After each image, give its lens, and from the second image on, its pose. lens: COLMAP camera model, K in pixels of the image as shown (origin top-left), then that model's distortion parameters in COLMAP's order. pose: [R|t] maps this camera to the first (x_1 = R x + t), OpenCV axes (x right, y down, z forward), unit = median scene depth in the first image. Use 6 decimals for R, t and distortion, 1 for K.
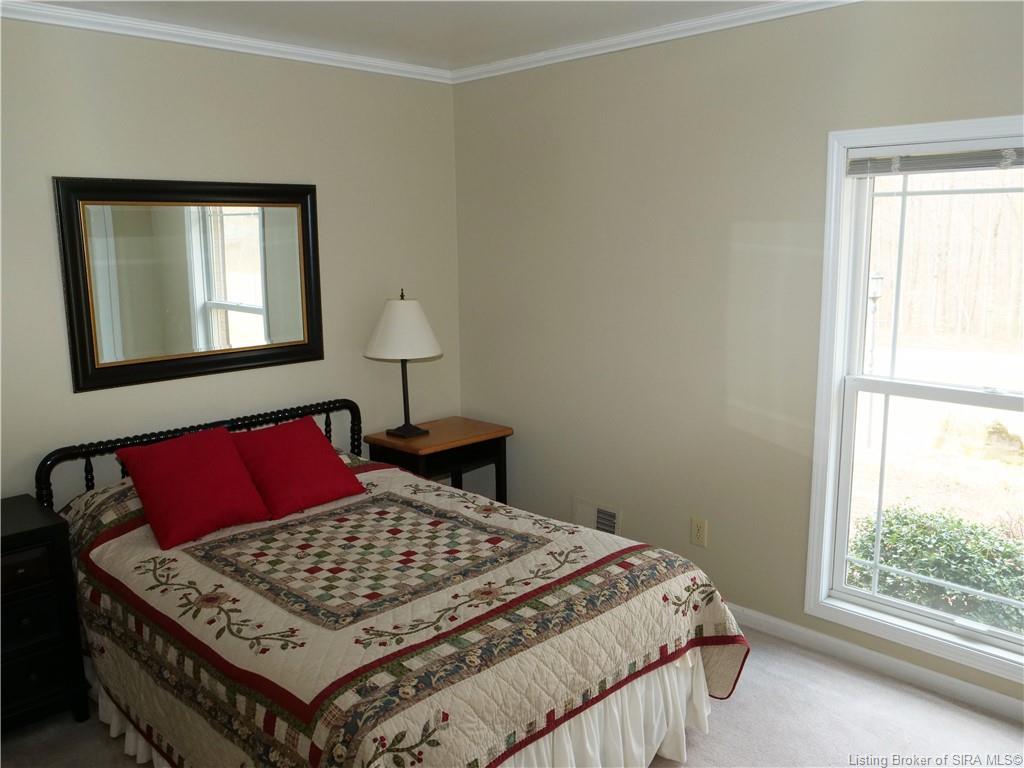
lens RADIAL K [[828.6, 0, 517.2], [0, 828.6, 380.6], [0, 0, 1]] dist [-0.004883, -0.007144]
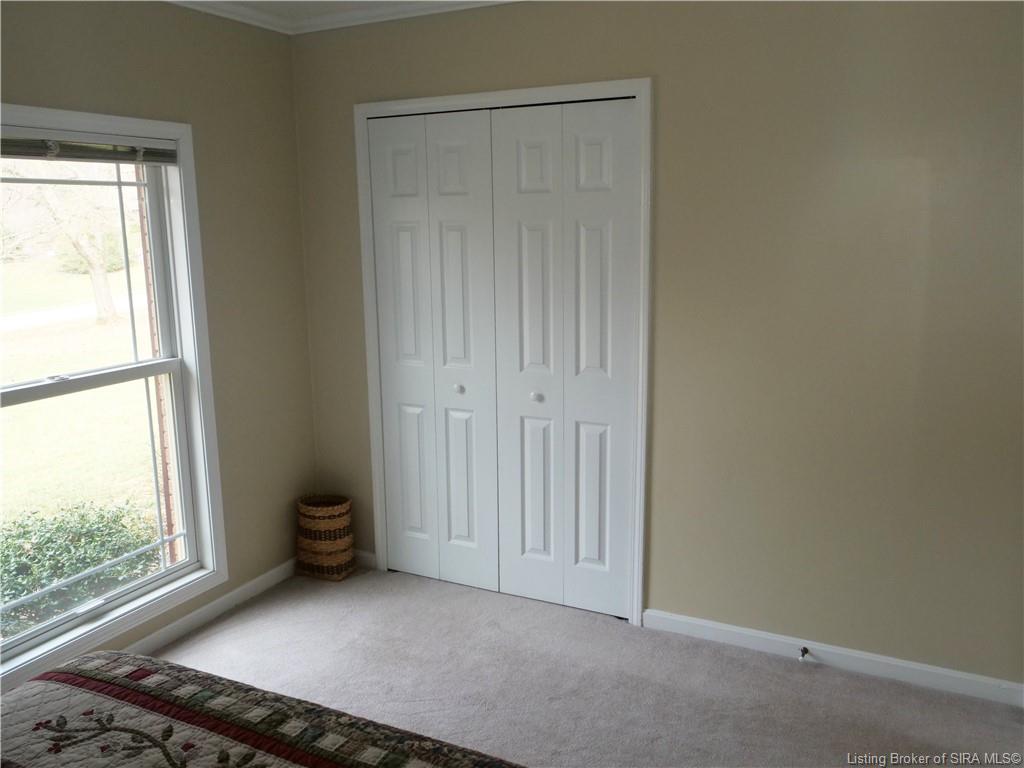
lens RADIAL K [[828.6, 0, 517.3], [0, 828.6, 385.3], [0, 0, 1]] dist [-0.004883, -0.007144]
pose [[-0.287959, -0.183953, 0.939809, -0.595684], [0.175614, 0.954591, 0.240655, -0.138274], [-0.941403, 0.234343, -0.242579, 0.782305]]
